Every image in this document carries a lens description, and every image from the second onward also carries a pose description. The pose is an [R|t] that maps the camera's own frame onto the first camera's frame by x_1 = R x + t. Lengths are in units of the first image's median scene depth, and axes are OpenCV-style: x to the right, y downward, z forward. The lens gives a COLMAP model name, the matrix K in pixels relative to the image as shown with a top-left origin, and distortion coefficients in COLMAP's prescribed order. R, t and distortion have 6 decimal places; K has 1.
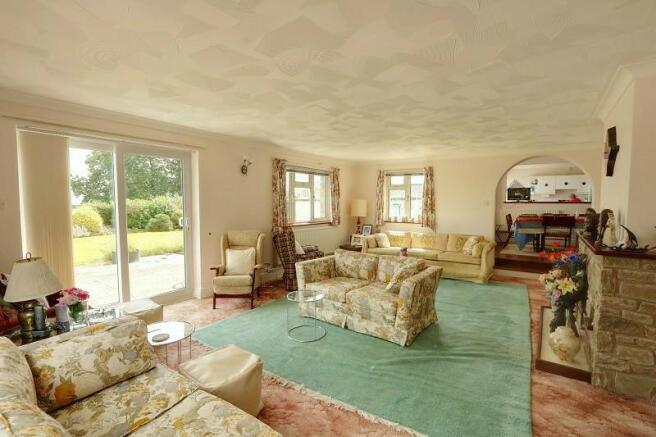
lens RADIAL K [[310.2, 0, 327.3], [0, 310.2, 219.9], [0, 0, 1]] dist [-0.003742, -0.000601]
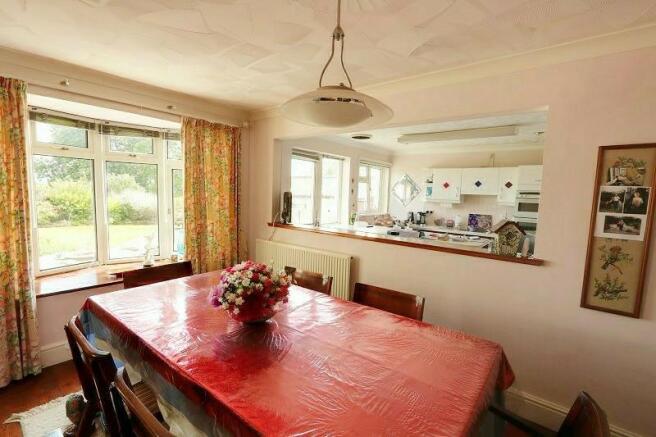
lens RADIAL K [[310.2, 0, 325.5], [0, 310.2, 221.7], [0, 0, 1]] dist [-0.003742, -0.000601]
pose [[0.994031, 0.046338, -0.098769, 0.569391], [-0.042845, 0.998389, 0.037192, -0.062098], [0.100333, -0.032738, 0.994415, 0.450773]]
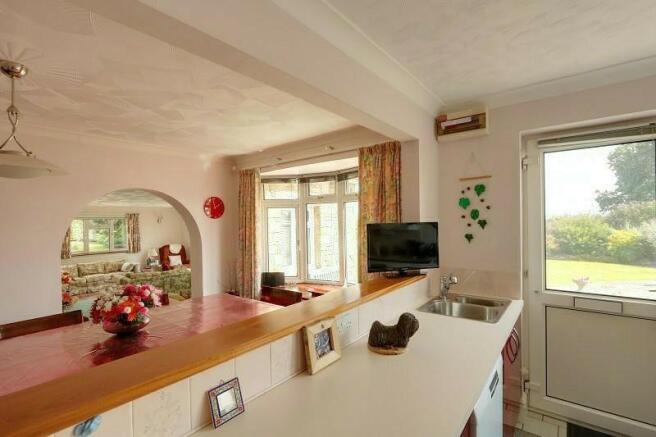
lens RADIAL K [[310.2, 0, 327.8], [0, 310.2, 218.9], [0, 0, 1]] dist [-0.003742, -0.000601]
pose [[-0.082043, 0.002128, -0.996627, 0.744006], [-0.043698, 0.999028, 0.005730, -0.087493], [0.995670, 0.044020, -0.081870, 0.842348]]
